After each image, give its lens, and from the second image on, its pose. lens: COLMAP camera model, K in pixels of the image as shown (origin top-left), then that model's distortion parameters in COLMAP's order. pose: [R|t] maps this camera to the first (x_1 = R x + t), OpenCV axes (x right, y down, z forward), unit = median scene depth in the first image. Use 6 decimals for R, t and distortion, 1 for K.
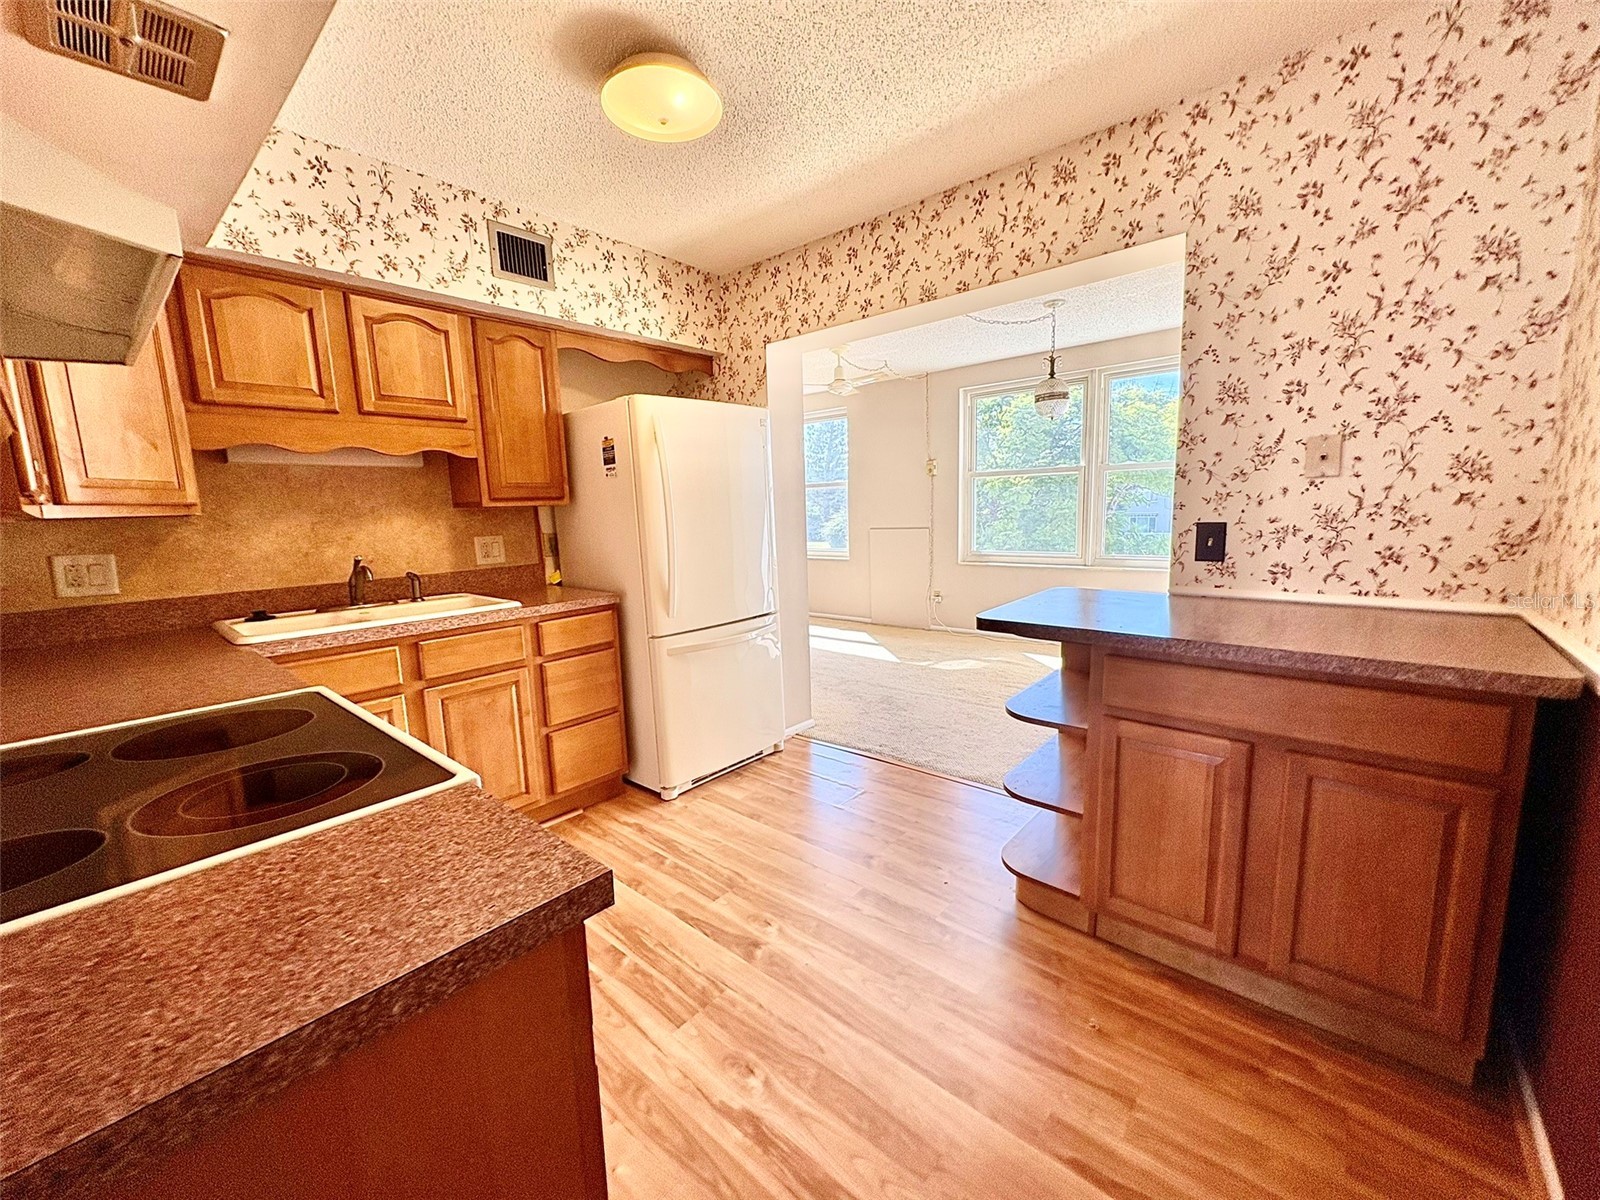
lens RADIAL K [[634.3, 0, 799.8], [0, 634.3, 597.5], [0, 0, 1]] dist [0.000642, -0.000338]
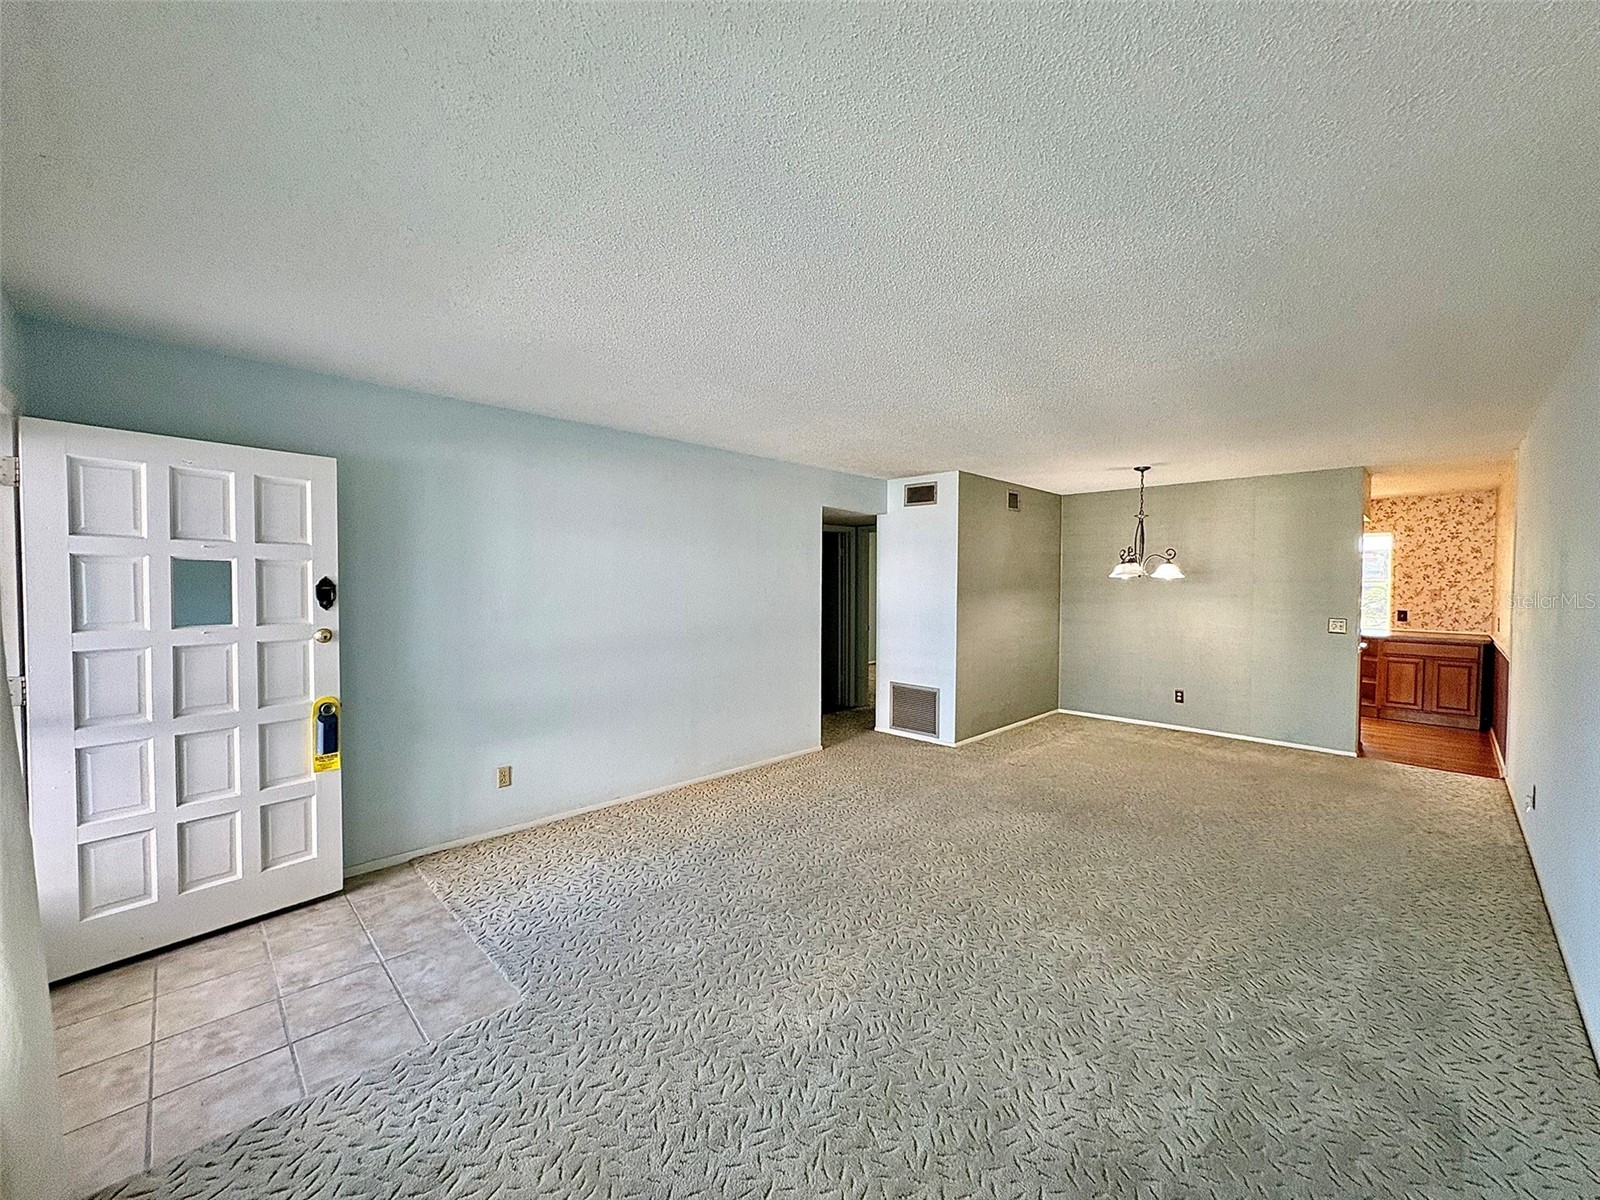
lens RADIAL K [[639.3, 0, 795.4], [0, 639.3, 599.0], [0, 0, 1]] dist [-0.000271, -0.000023]
pose [[0.996006, 0.036115, -0.081657, -1.212402], [-0.045015, 0.992920, -0.109922, 0.180510], [0.077109, 0.113159, 0.990580, -1.396407]]
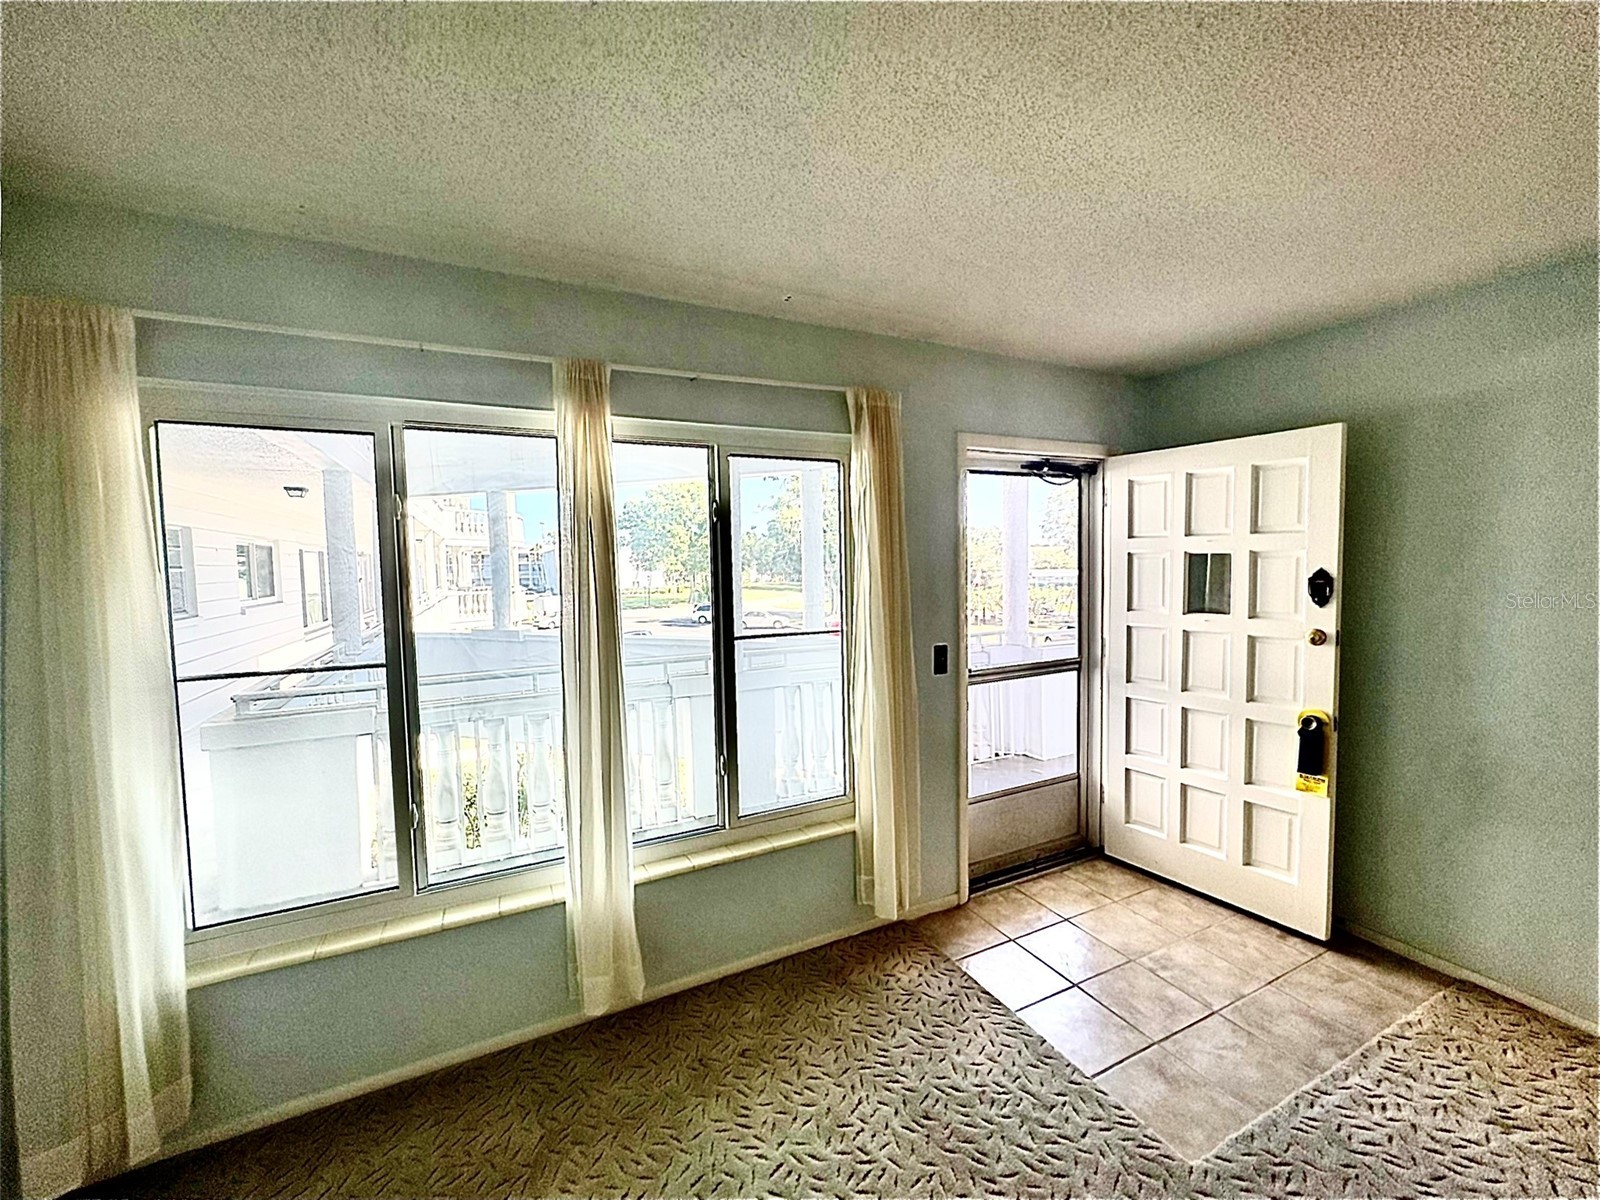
lens RADIAL K [[634.3, 0, 799.8], [0, 634.3, 597.5], [0, 0, 1]] dist [0.000642, -0.000338]
pose [[-0.394310, 0.087287, -0.914823, -1.065111], [-0.100882, 0.985351, 0.137499, 0.103532], [0.913424, 0.146507, -0.379728, -0.992584]]
